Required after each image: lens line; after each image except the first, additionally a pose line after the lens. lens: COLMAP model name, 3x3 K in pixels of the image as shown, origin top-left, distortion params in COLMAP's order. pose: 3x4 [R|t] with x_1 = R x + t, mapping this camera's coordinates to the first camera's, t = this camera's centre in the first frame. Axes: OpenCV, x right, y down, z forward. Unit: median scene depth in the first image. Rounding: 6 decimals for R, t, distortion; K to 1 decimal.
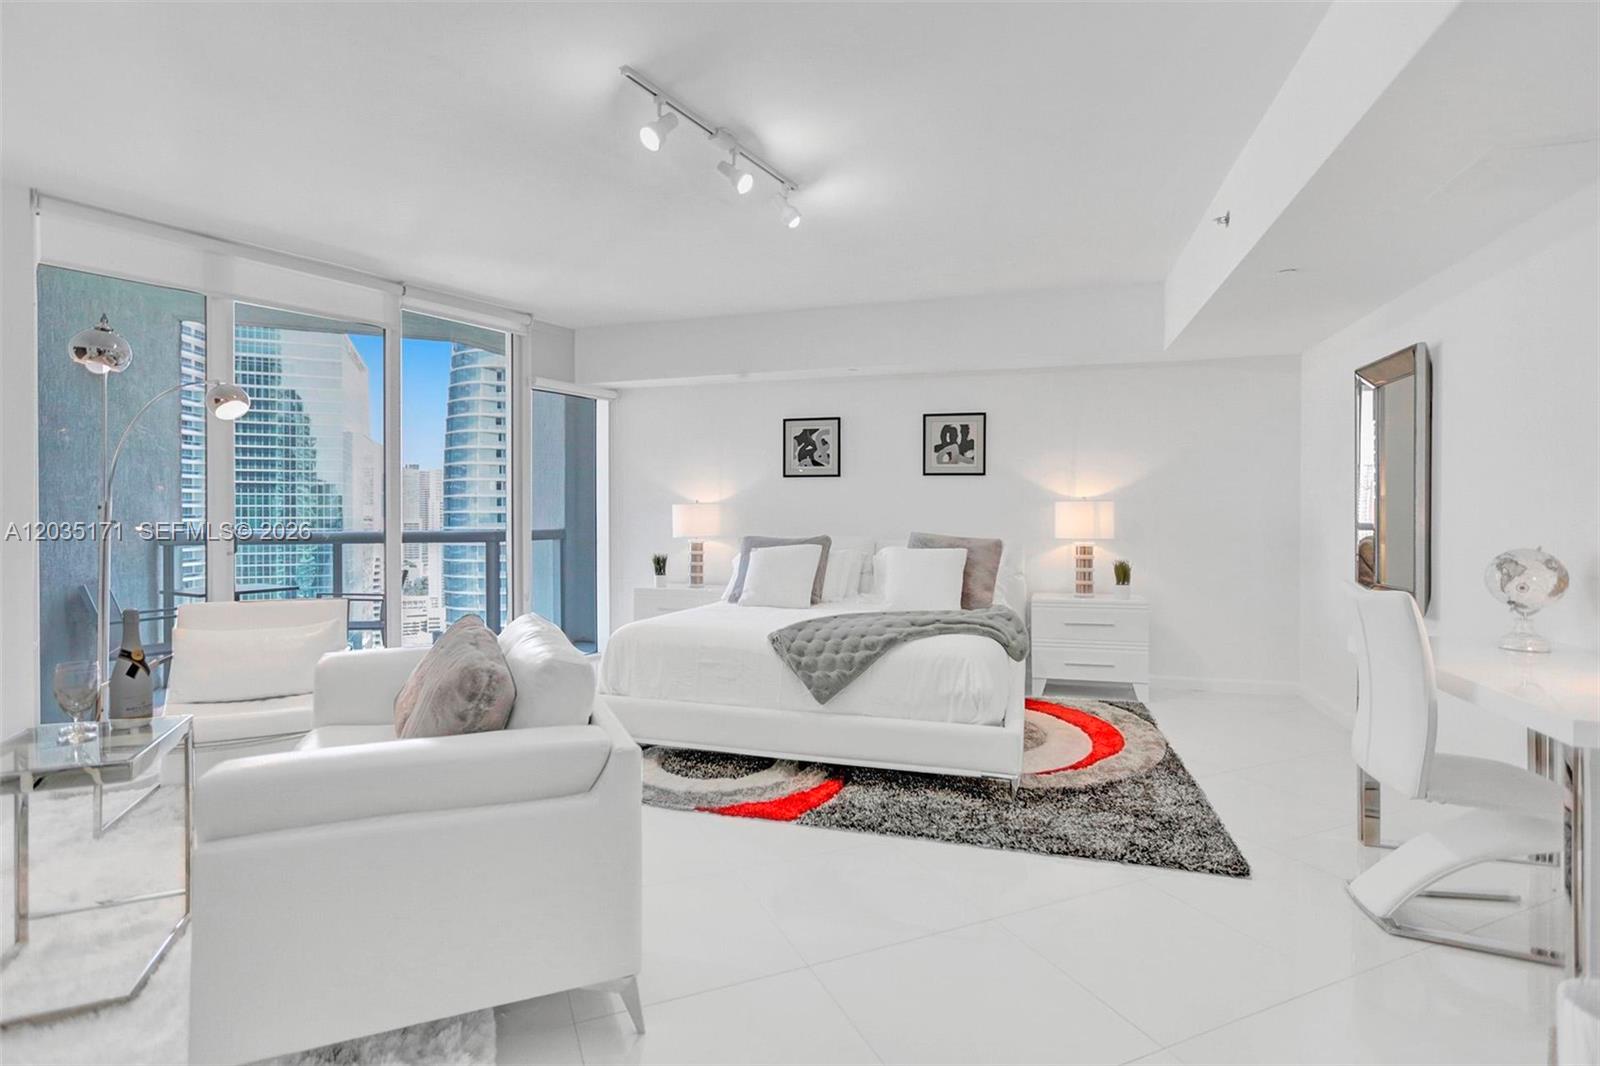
lens RADIAL K [[803.4, 0, 801.6], [0, 803.4, 517.4], [0, 0, 1]] dist [-0.000526, 0.000771]
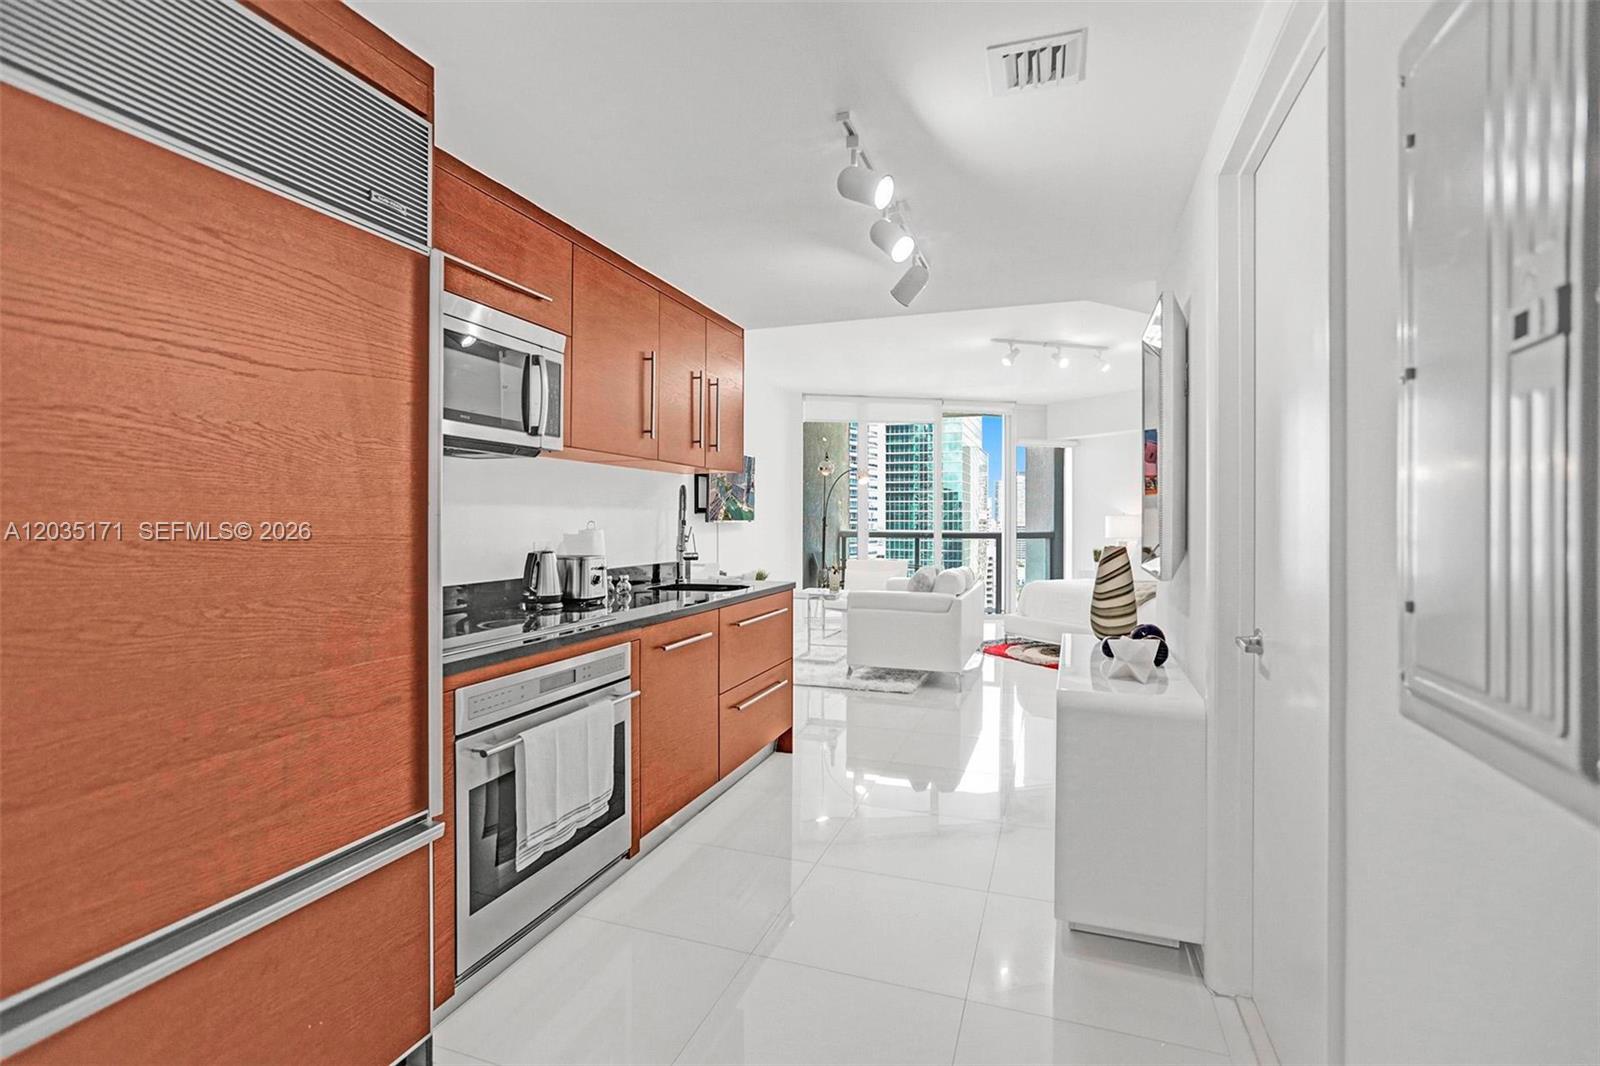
lens RADIAL K [[803.4, 0, 801.6], [0, 803.4, 517.4], [0, 0, 1]] dist [-0.000526, 0.000771]
pose [[0.751828, -0.001082, -0.659359, 0.423707], [-0.001655, 0.999992, -0.003528, -0.006317], [0.659358, 0.003744, 0.751820, -0.537193]]
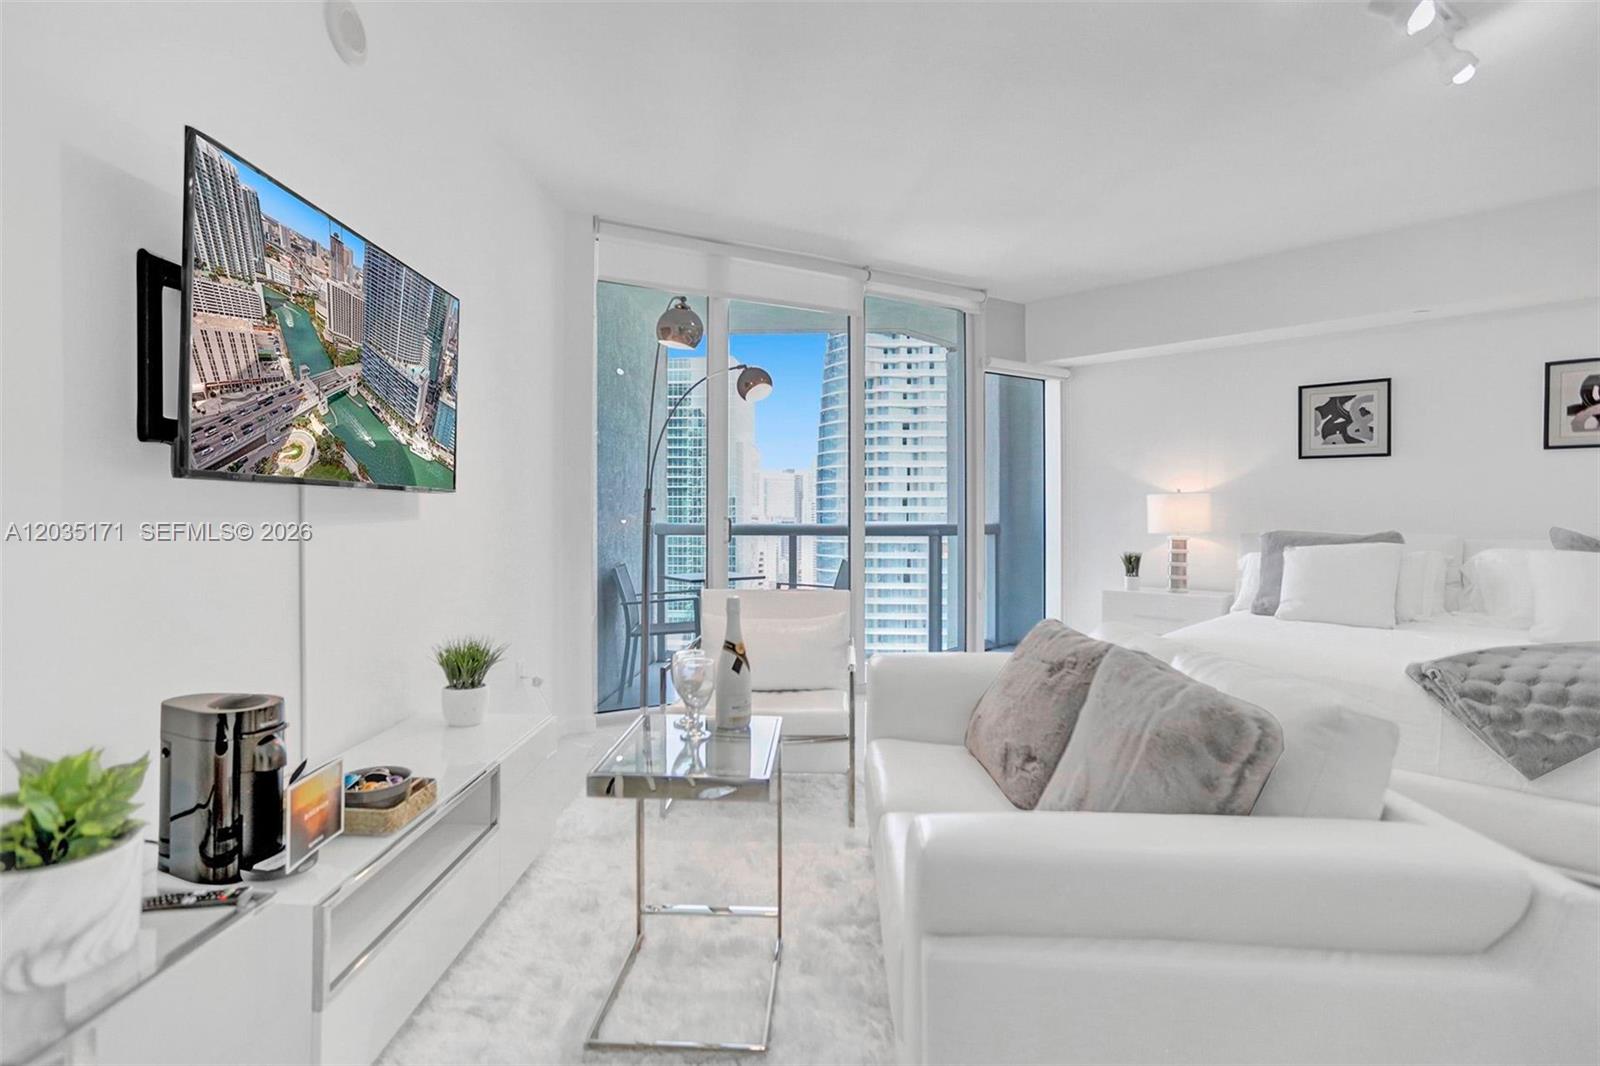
lens RADIAL K [[788.4, 0, 795.6], [0, 788.4, 527.8], [0, 0, 1]] dist [-0.000078, 0.001012]
pose [[0.904699, 0.008373, -0.425970, -0.142353], [-0.002467, 0.999893, 0.014414, 0.008130], [0.426045, -0.011989, 0.904623, 0.080859]]
